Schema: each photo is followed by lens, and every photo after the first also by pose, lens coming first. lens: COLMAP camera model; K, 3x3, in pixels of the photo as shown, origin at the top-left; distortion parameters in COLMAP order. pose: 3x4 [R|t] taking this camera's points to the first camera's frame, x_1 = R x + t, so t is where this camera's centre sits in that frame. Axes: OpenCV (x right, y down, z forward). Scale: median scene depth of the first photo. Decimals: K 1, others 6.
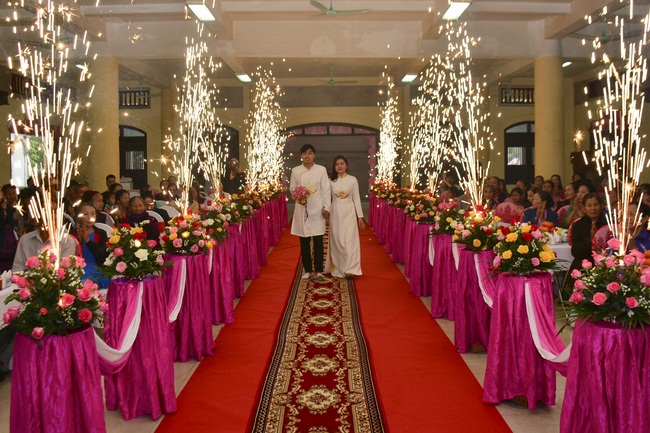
lens RADIAL K [[605.7, 0, 325.0], [0, 605.7, 216.5], [0, 0, 1]] dist [-0.041217, 0.006544]
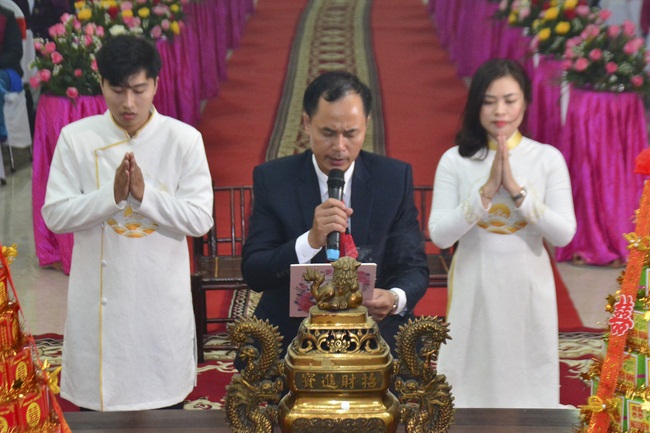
lens RADIAL K [[2307.9, 0, 325.0], [0, 2307.9, 216.5], [0, 0, 1]] dist [0.192494, 1.186744]
pose [[0.999976, 0.005572, -0.004162, 0.003736], [-0.005144, 0.995305, 0.096653, 0.004628], [0.004681, -0.096629, 0.995309, -2.327558]]
